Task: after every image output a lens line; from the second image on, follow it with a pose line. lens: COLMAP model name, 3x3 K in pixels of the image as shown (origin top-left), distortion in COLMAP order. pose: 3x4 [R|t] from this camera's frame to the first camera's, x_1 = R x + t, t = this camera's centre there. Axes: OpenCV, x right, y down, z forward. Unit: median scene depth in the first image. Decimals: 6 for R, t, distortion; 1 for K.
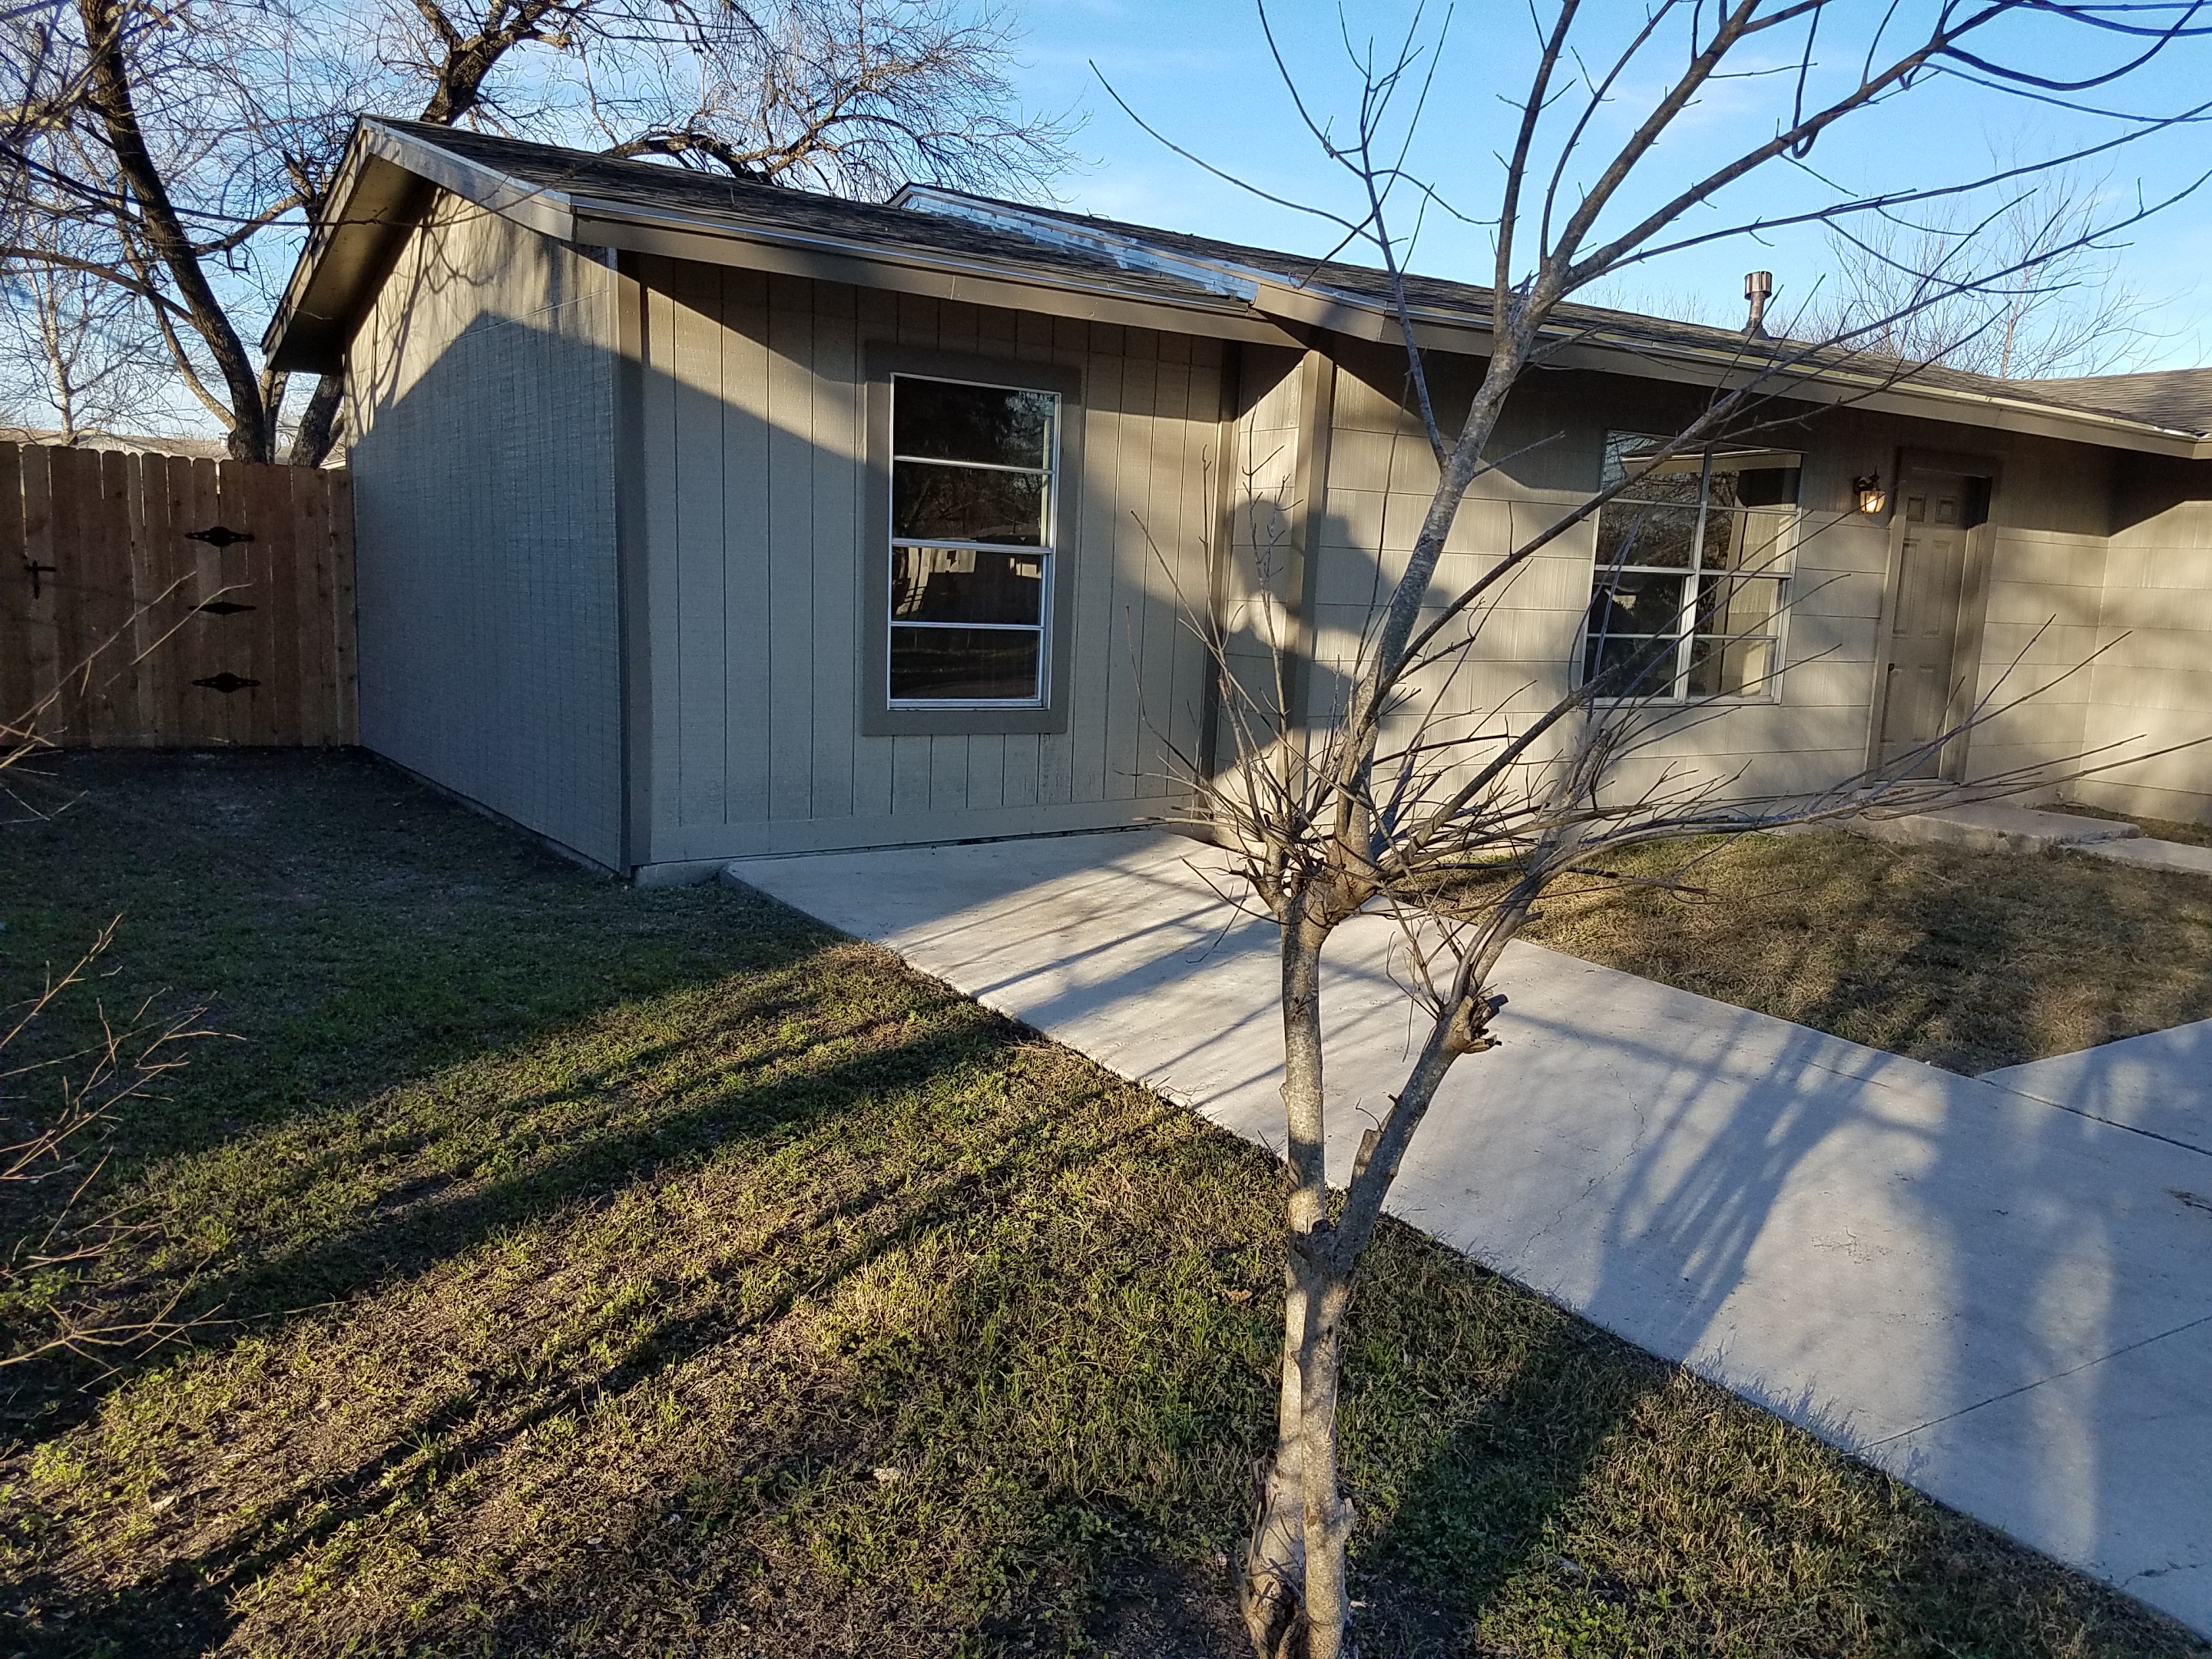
lens RADIAL K [[1604.3, 0, 996.0], [0, 1604.3, 832.8], [0, 0, 1]] dist [0.035833, -0.000302]
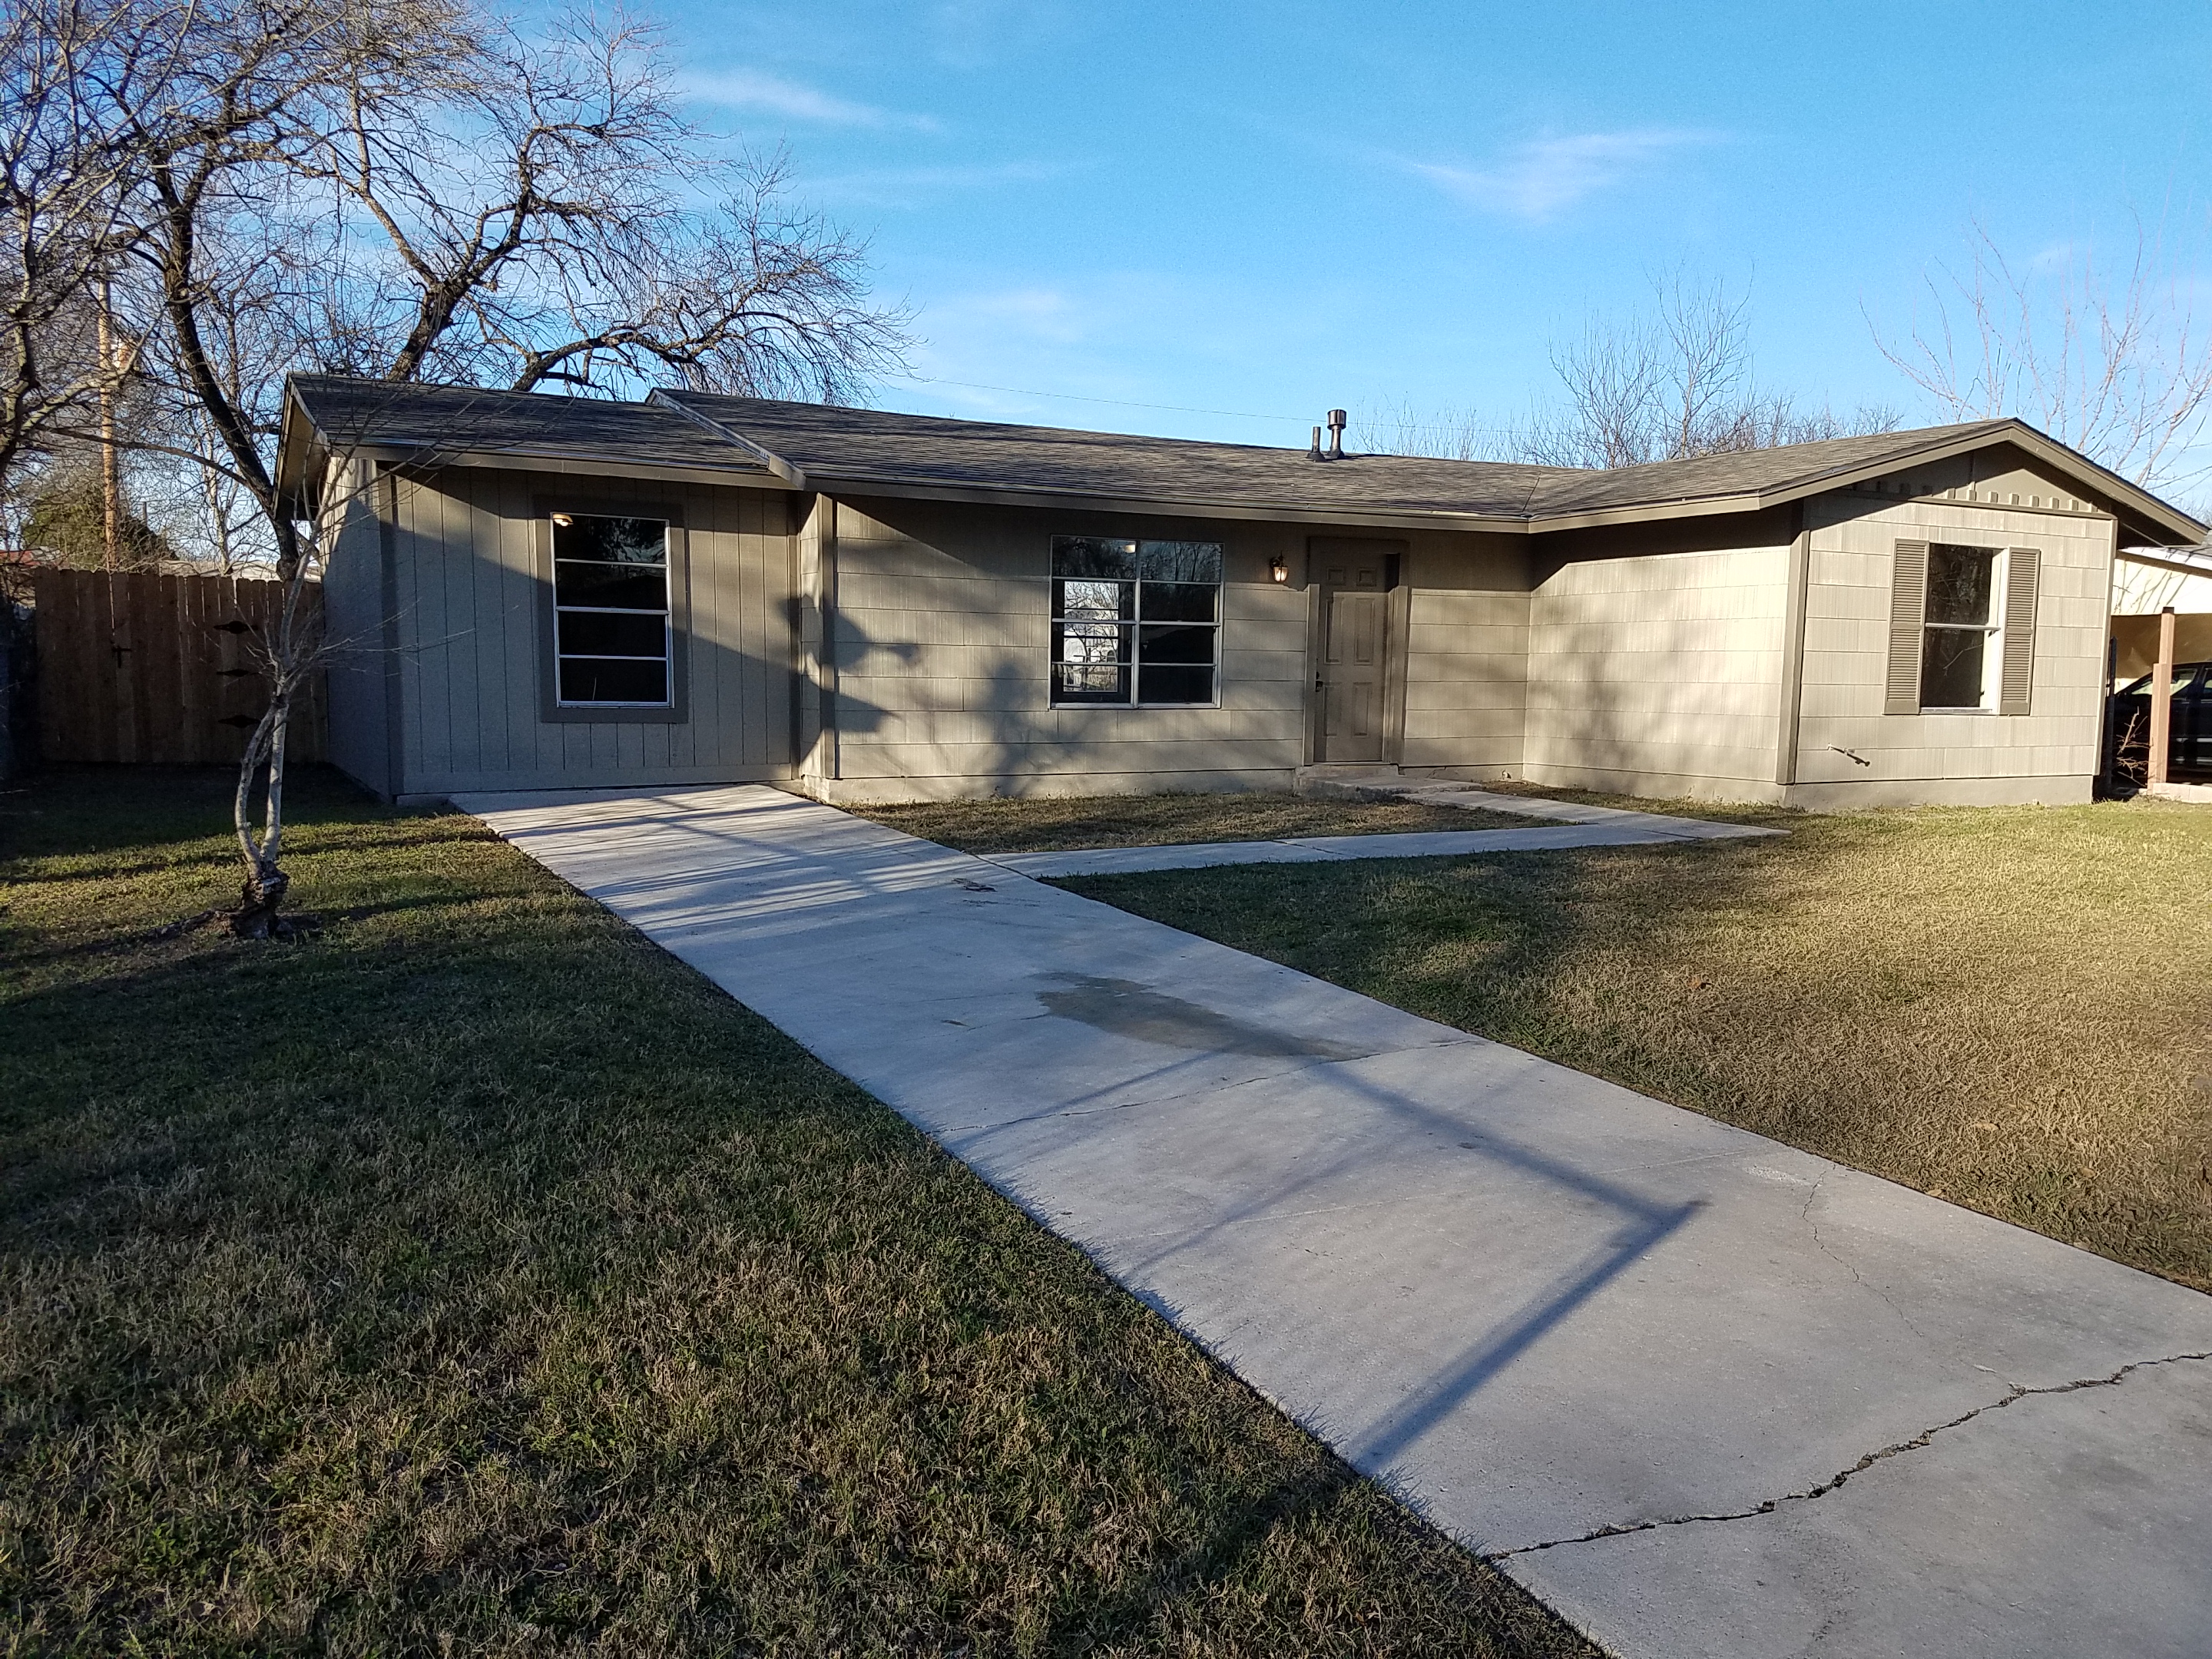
lens RADIAL K [[1674.9, 0, 1106.0], [0, 1674.9, 829.5], [0, 0, 1]] dist [0.024416, -0.003317]
pose [[0.997096, -0.020983, -0.073205, 0.592825], [0.015946, 0.997508, -0.068731, 0.171559], [0.074464, 0.067364, 0.994946, -0.682216]]
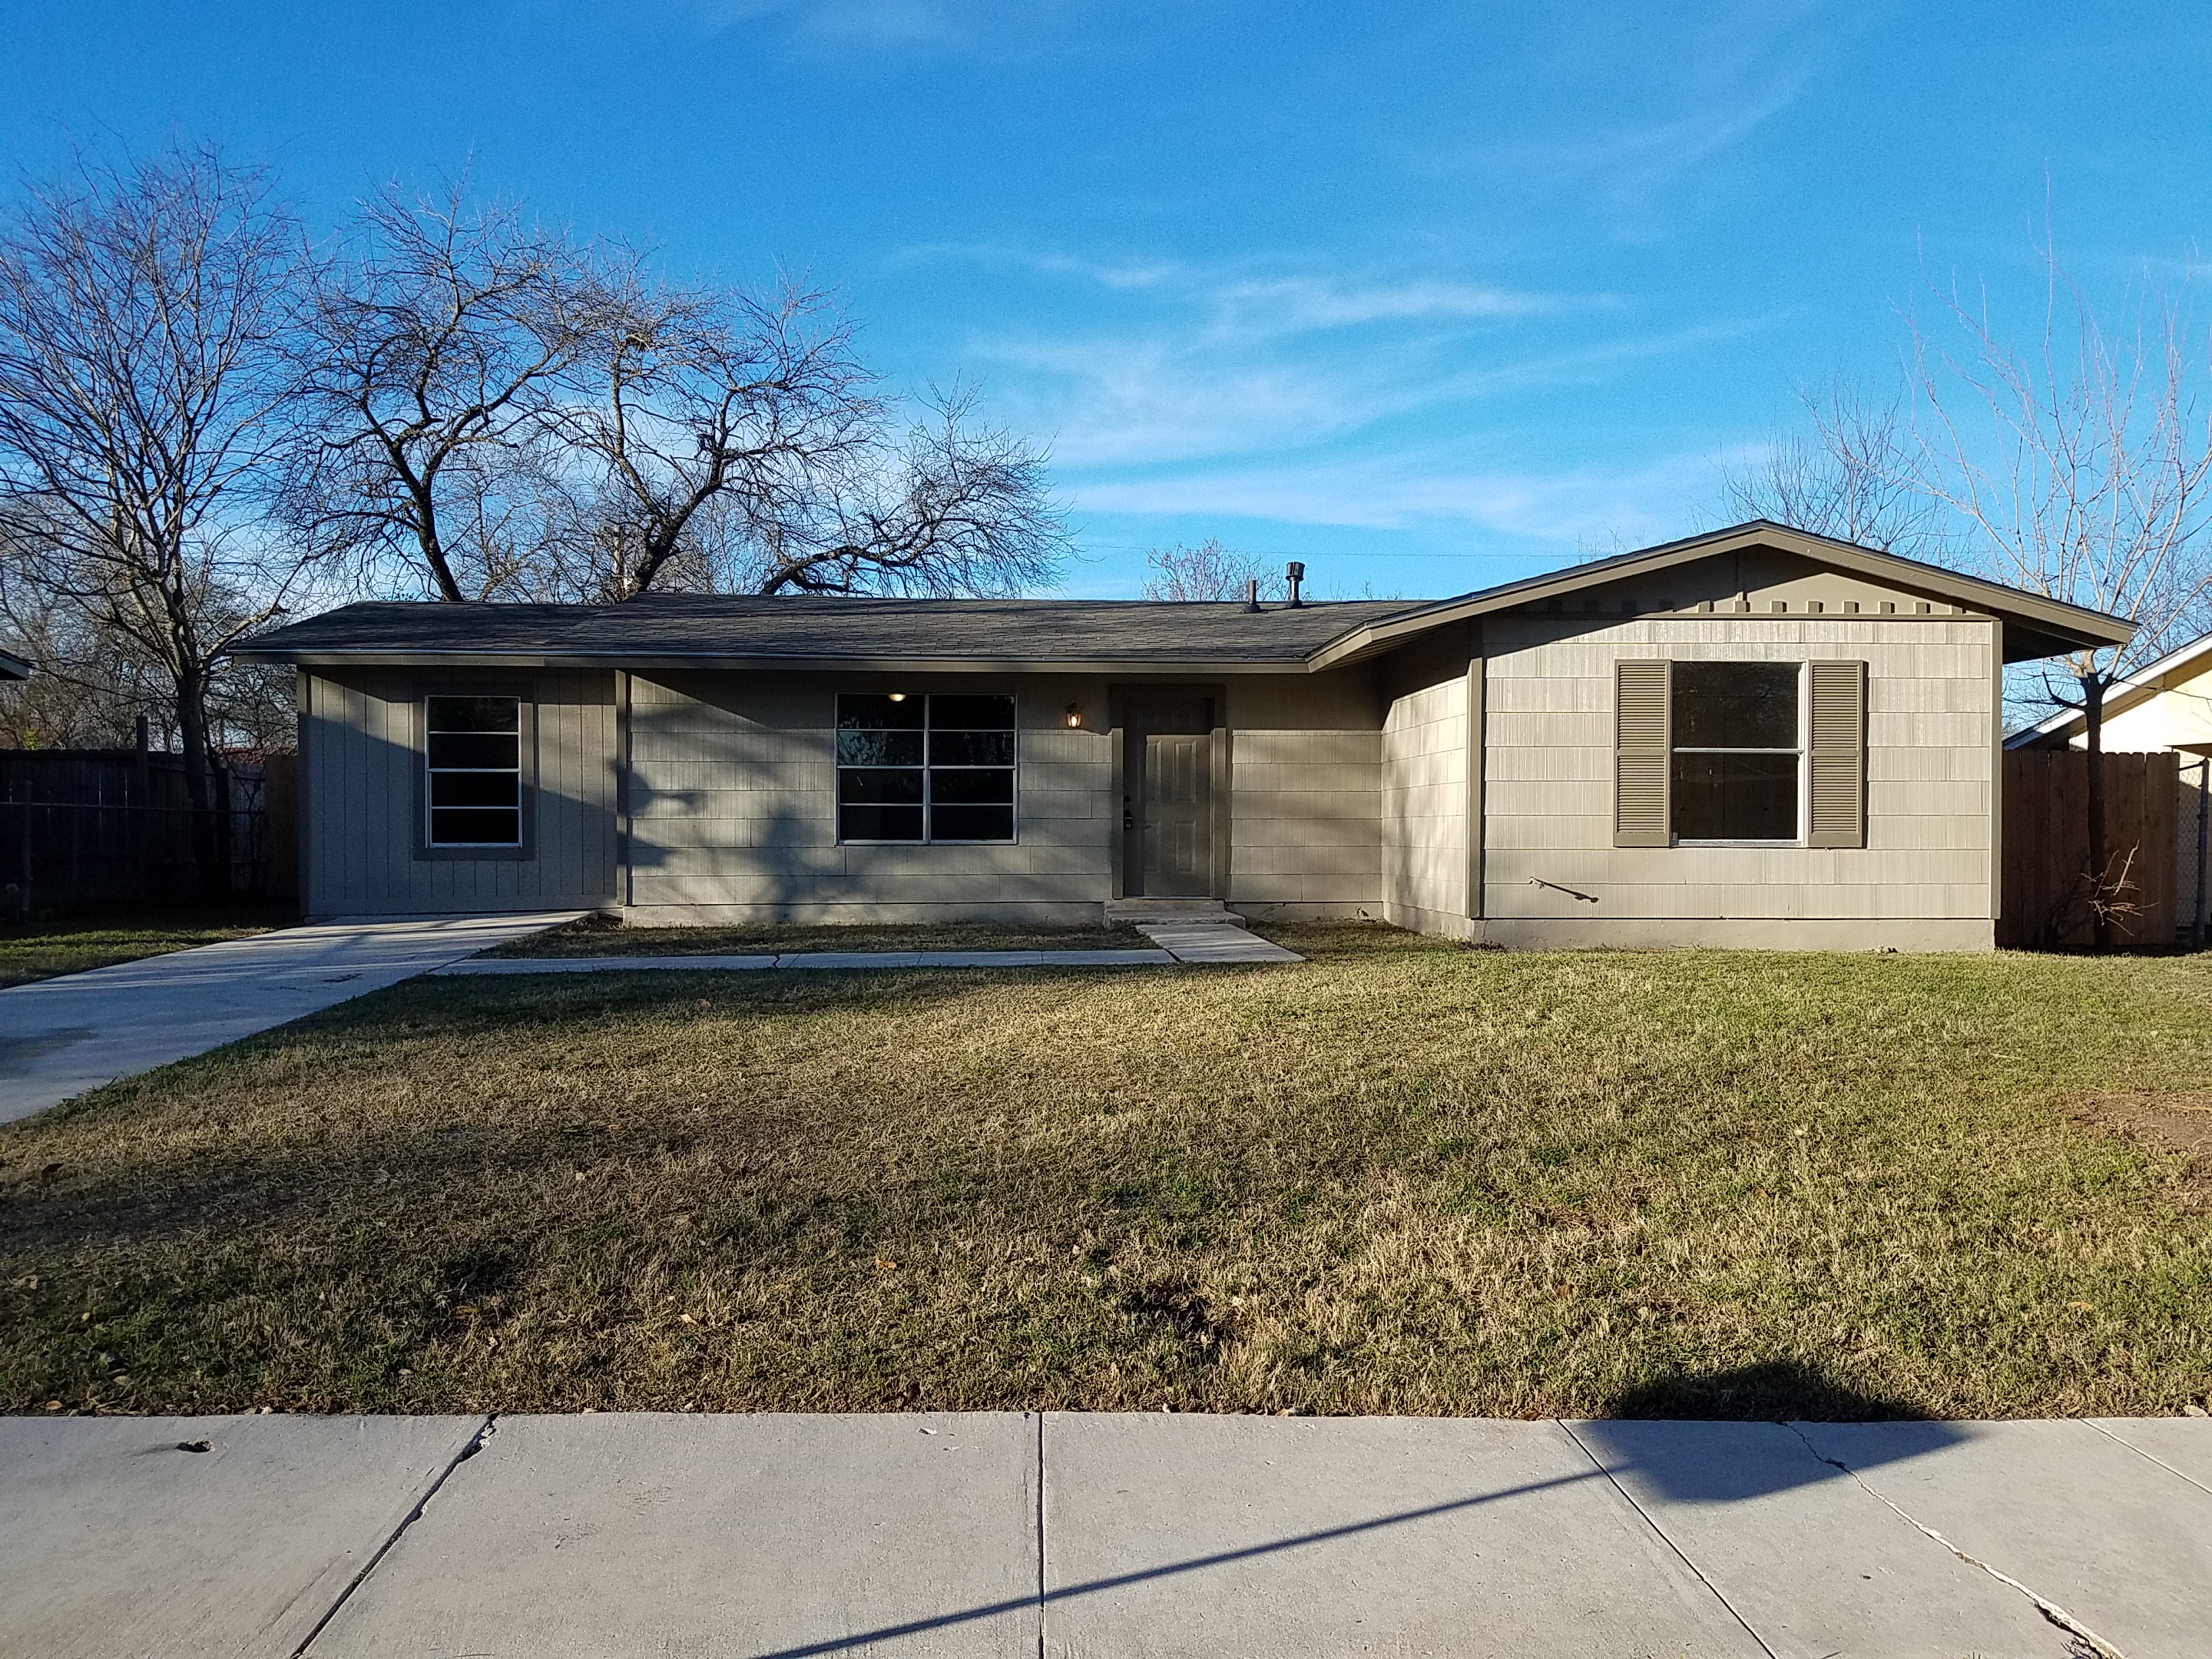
lens RADIAL K [[1585.7, 0, 1106.0], [0, 1585.7, 829.5], [0, 0, 1]] dist [0.059085, -0.000518]
pose [[0.871188, -0.036464, -0.489593, 1.661316], [-0.045659, 0.986898, -0.154749, 0.179275], [0.488822, 0.157170, 0.858109, -0.399555]]
